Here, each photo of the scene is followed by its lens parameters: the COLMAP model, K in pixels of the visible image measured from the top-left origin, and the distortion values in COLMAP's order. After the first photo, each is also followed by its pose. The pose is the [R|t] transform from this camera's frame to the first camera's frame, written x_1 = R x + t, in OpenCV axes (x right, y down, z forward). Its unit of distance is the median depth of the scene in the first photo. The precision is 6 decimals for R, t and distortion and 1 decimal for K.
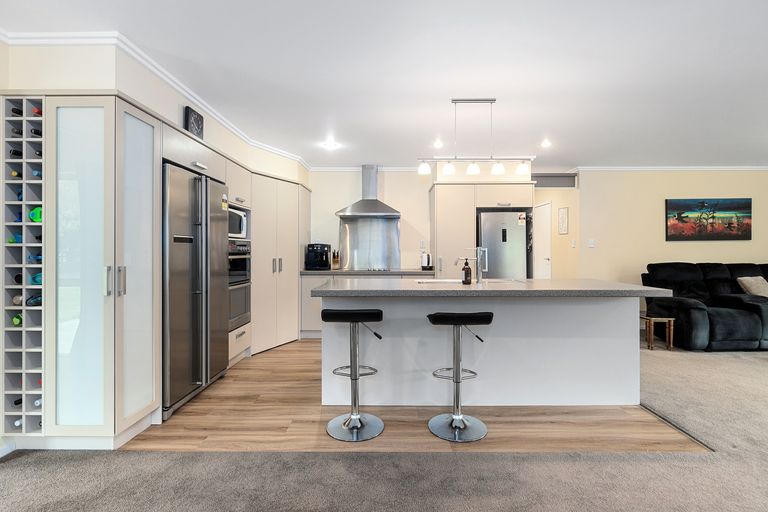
lens RADIAL K [[362.9, 0, 388.8], [0, 362.9, 249.3], [0, 0, 1]] dist [0.000978, 0.000746]
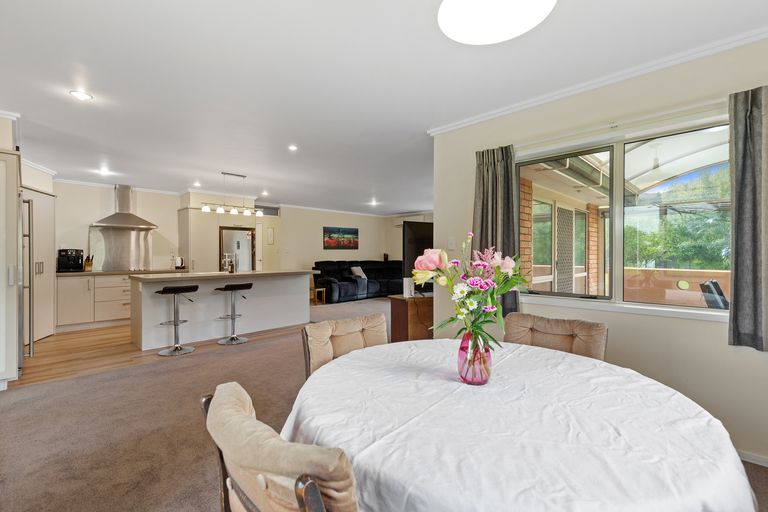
lens RADIAL K [[348.3, 0, 384.8], [0, 348.3, 255.4], [0, 0, 1]] dist [0.013984, 0.000044]
pose [[0.694614, -0.003395, 0.719374, -0.349334], [-0.001867, 0.999977, 0.006522, -0.005422], [-0.719380, -0.005873, 0.694592, -0.539189]]
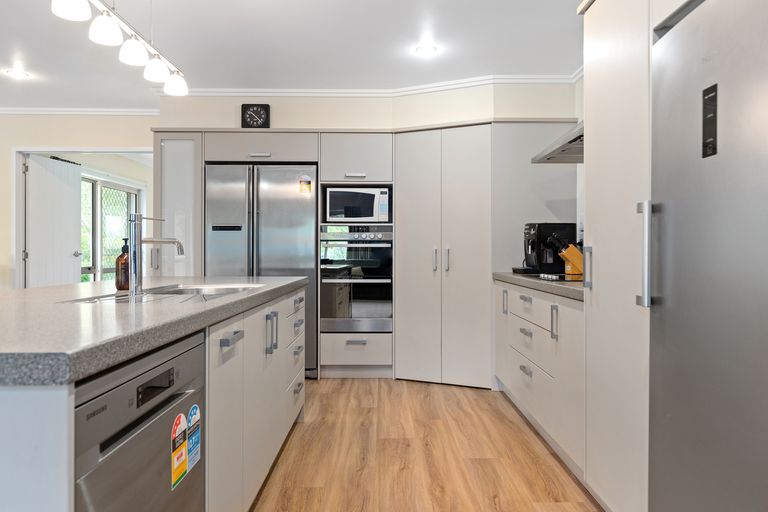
lens RADIAL K [[512.6, 0, 385.7], [0, 512.6, 252.8], [0, 0, 1]] dist [-0.004248, -0.002976]
pose [[0.011739, 0.002582, -0.999928, 0.609711], [0.001872, 0.999995, 0.002604, 0.028050], [0.999929, -0.001902, 0.011734, 0.879204]]
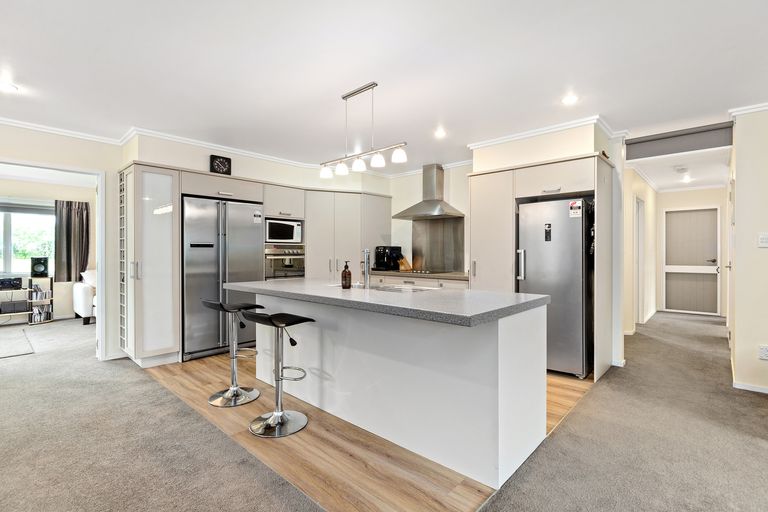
lens RADIAL K [[362.9, 0, 389.8], [0, 362.9, 252.4], [0, 0, 1]] dist [0.000978, 0.000746]
pose [[0.743562, 0.000893, -0.668666, 0.607441], [0.001698, 0.999993, 0.003224, -0.000505], [0.668665, -0.003533, 0.743556, 0.241260]]
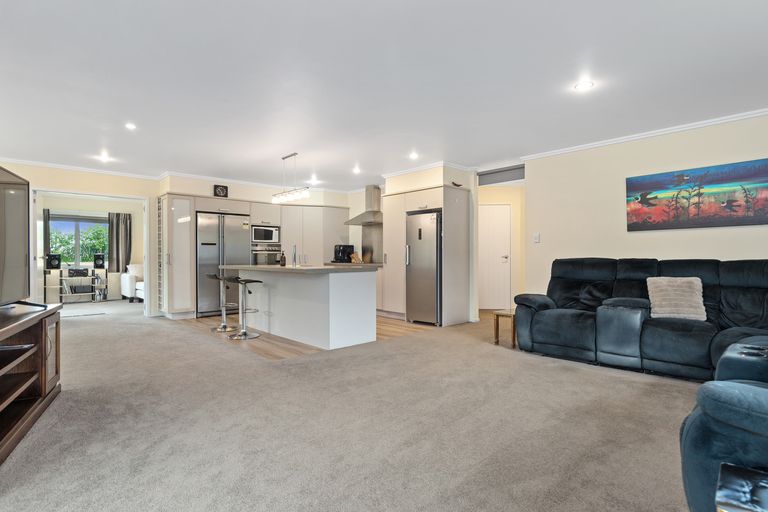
lens RADIAL K [[394.8, 0, 391.2], [0, 394.8, 256.4], [0, 0, 1]] dist [0.006563, 0.000326]
pose [[0.691265, -0.000659, -0.722601, 1.240250], [0.004755, 0.999982, 0.003637, 0.029810], [0.722586, -0.005950, 0.691256, 0.055890]]
